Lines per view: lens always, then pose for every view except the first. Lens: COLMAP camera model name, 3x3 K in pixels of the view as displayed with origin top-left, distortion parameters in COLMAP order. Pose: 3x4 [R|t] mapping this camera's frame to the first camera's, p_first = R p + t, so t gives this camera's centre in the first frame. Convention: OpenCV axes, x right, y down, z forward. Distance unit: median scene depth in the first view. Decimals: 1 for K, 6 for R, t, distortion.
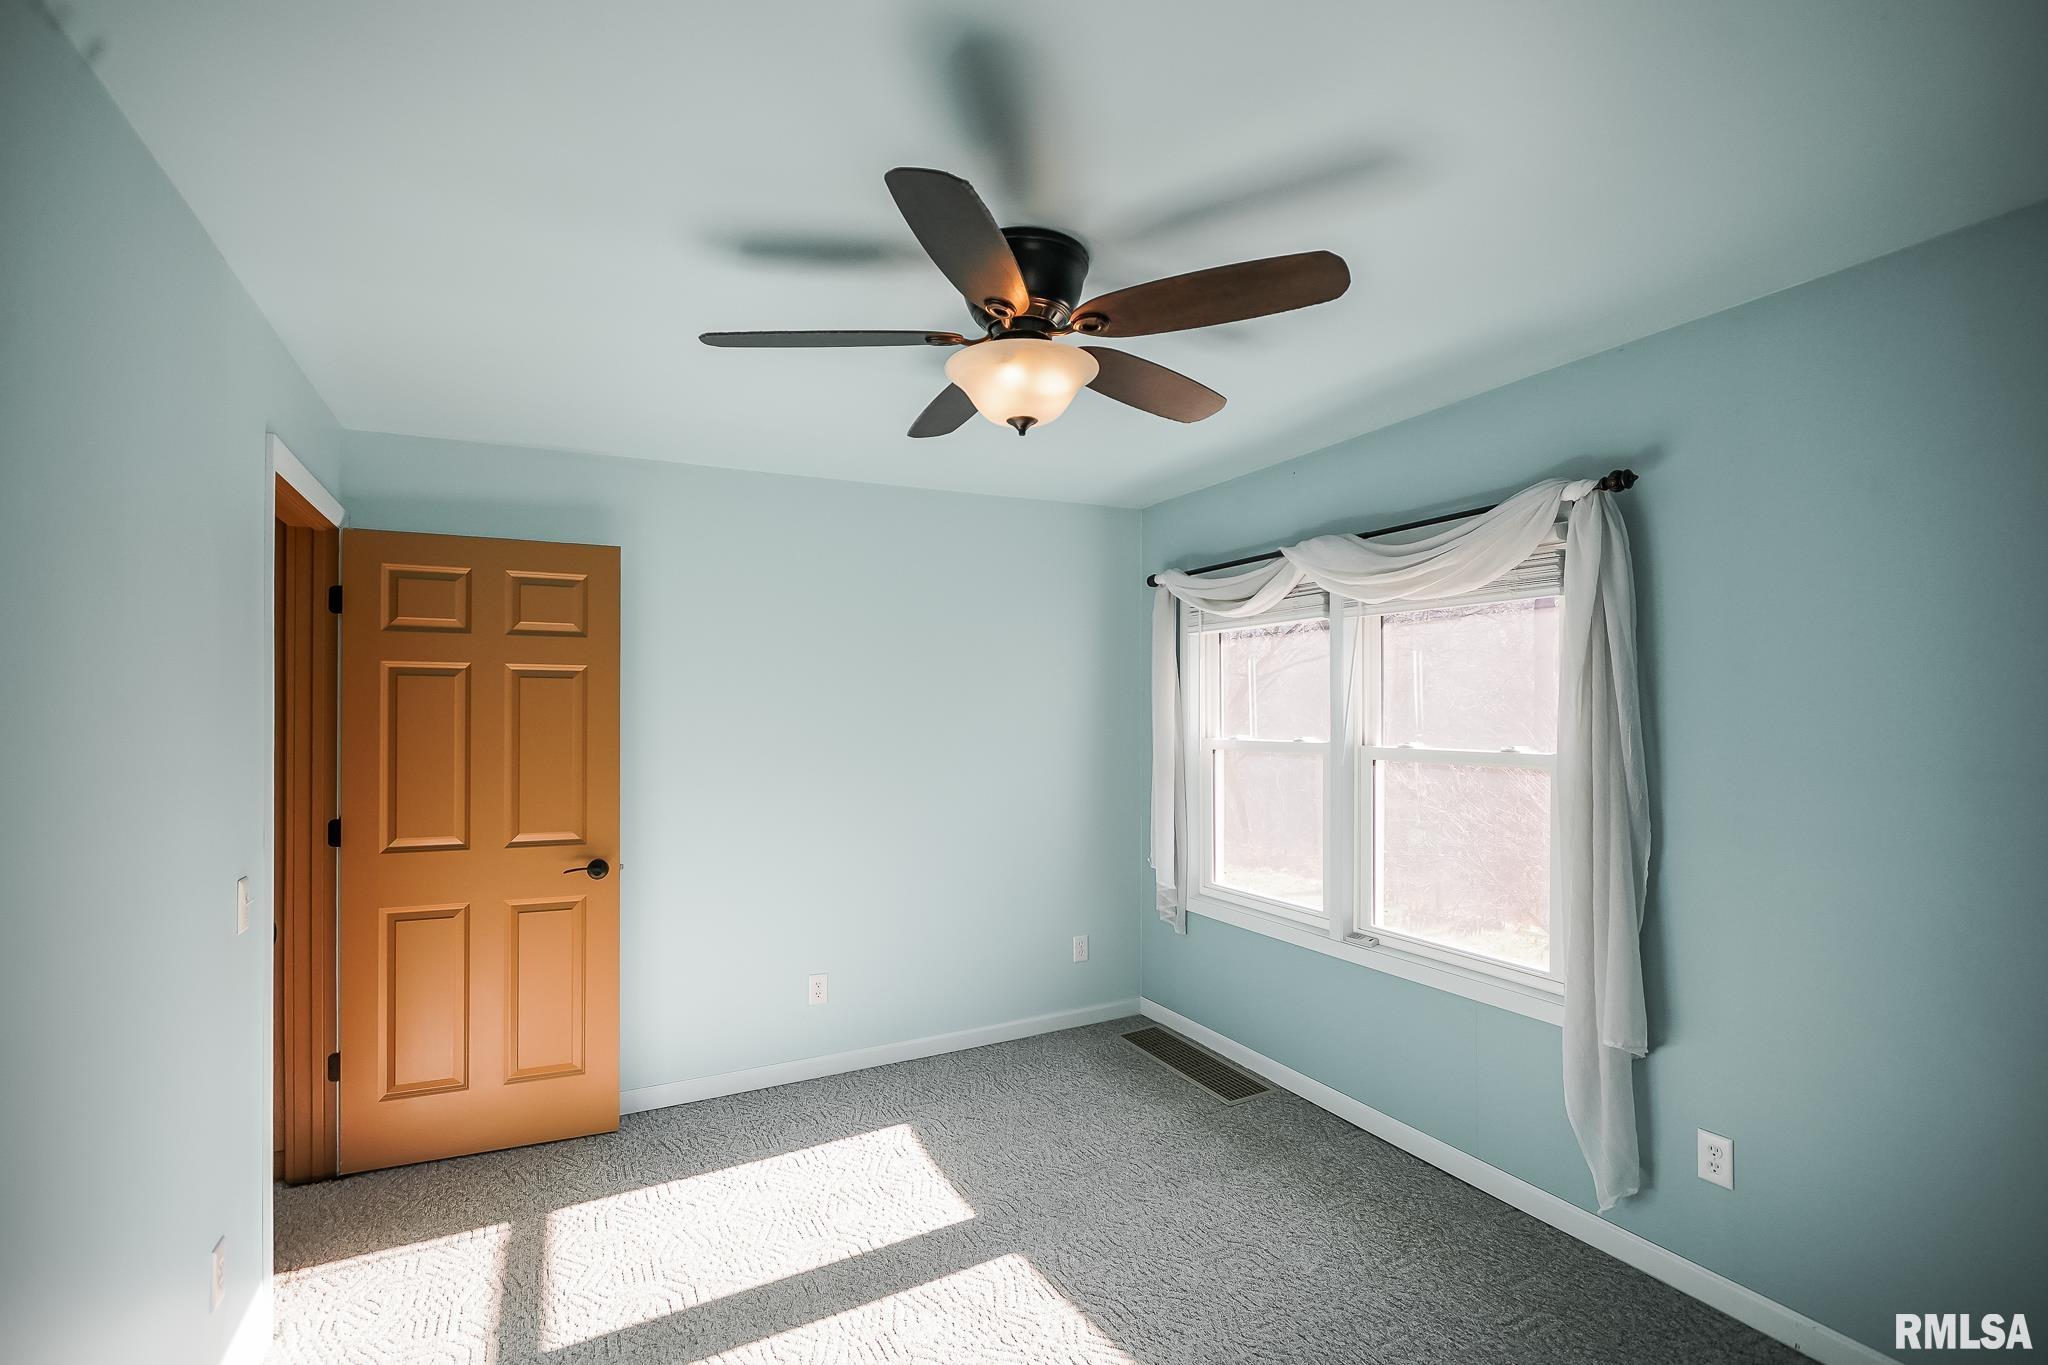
lens RADIAL K [[940.7, 0, 1019.1], [0, 940.7, 709.0], [0, 0, 1]] dist [0.000032, 0.000015]
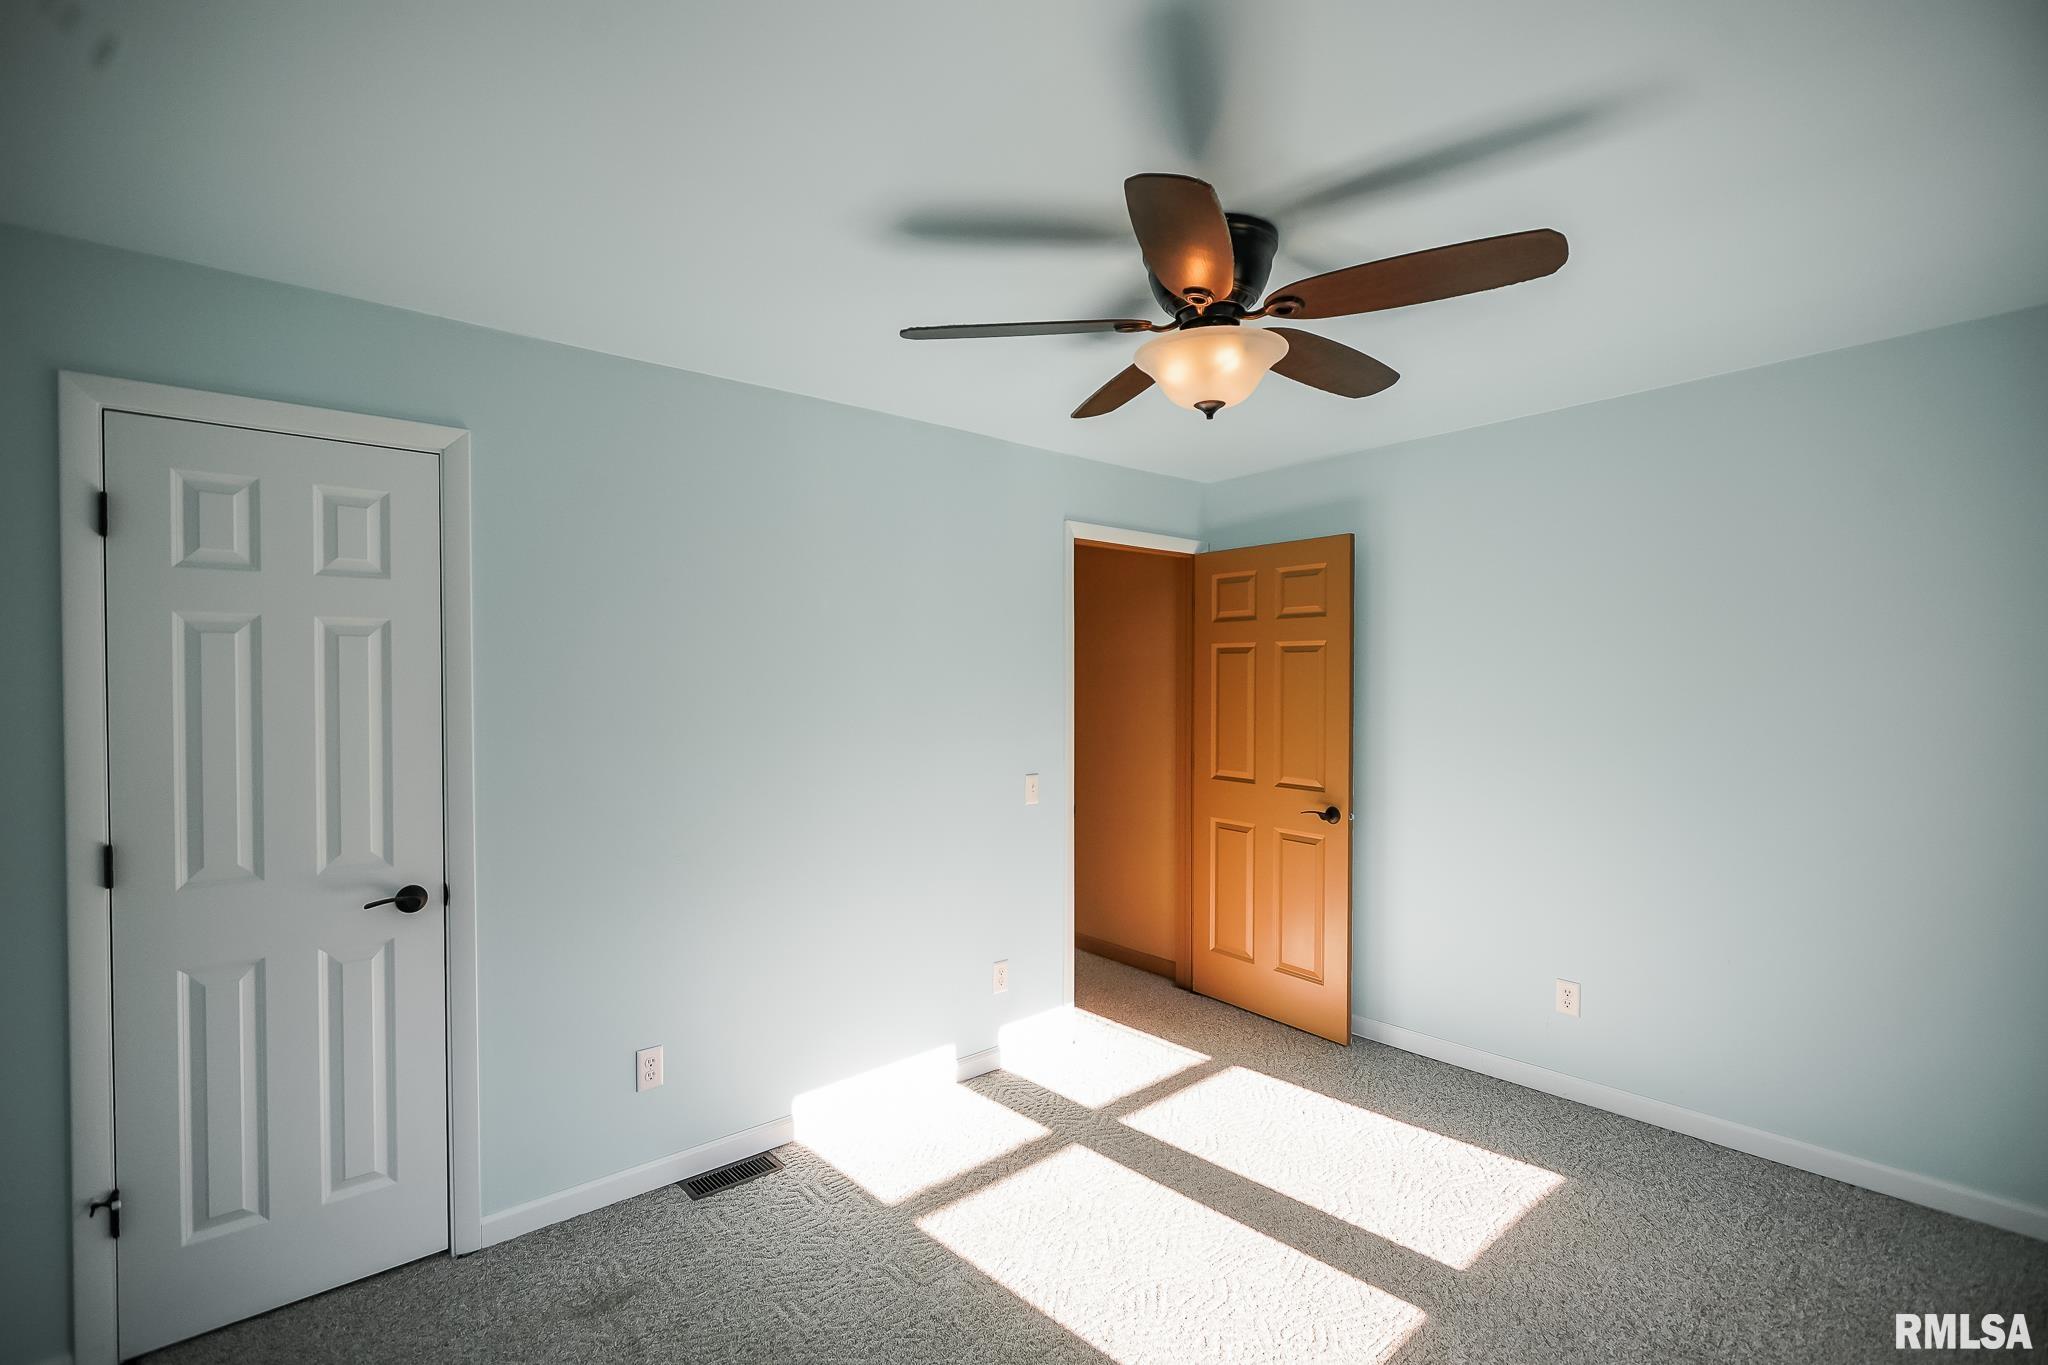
lens RADIAL K [[913.2, 0, 1003.1], [0, 913.2, 710.5], [0, 0, 1]] dist [0.064083, -0.025914]
pose [[0.252158, 0.037067, -0.966976, 0.567218], [0.011276, 0.999086, 0.041238, -0.011214], [0.967620, -0.021302, 0.251510, 0.333375]]
